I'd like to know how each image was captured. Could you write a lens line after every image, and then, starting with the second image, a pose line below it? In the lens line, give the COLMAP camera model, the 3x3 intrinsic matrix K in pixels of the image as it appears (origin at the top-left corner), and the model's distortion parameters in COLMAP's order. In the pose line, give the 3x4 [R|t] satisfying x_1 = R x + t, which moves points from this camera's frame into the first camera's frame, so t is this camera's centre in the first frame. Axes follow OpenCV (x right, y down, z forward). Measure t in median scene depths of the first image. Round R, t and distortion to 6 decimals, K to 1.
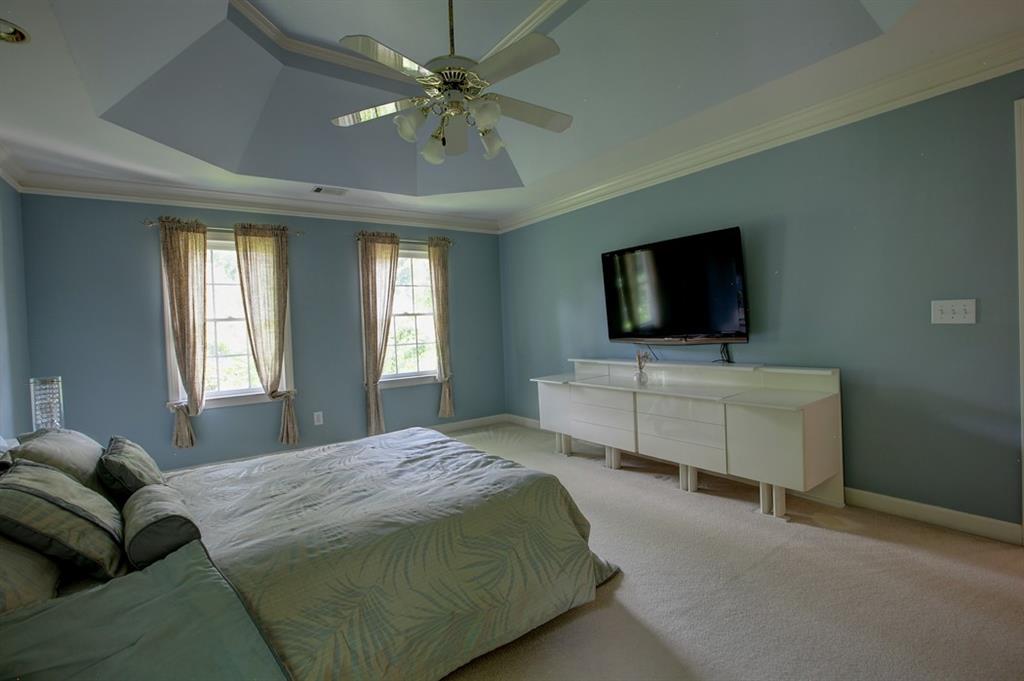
lens RADIAL K [[466.2, 0, 515.4], [0, 466.2, 335.8], [0, 0, 1]] dist [-0.044965, 0.012850]
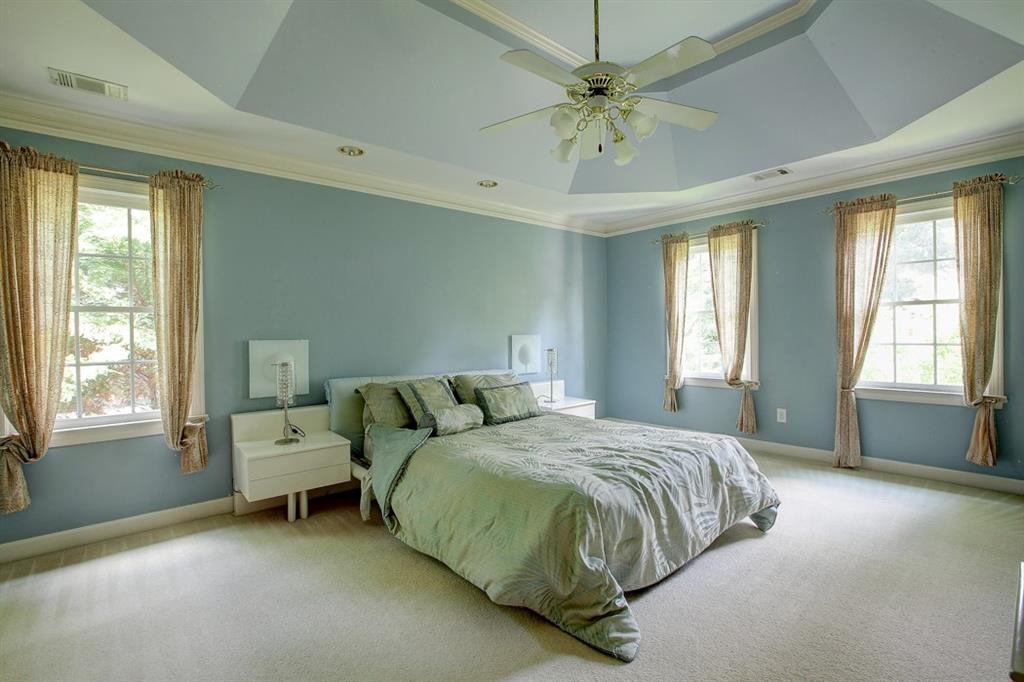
lens RADIAL K [[466.2, 0, 515.4], [0, 466.2, 336.3], [0, 0, 1]] dist [-0.044965, 0.012850]
pose [[0.102130, 0.051545, -0.993435, 0.490171], [-0.009620, 0.998661, 0.050827, -0.028796], [0.994725, 0.004366, 0.102489, 0.394856]]
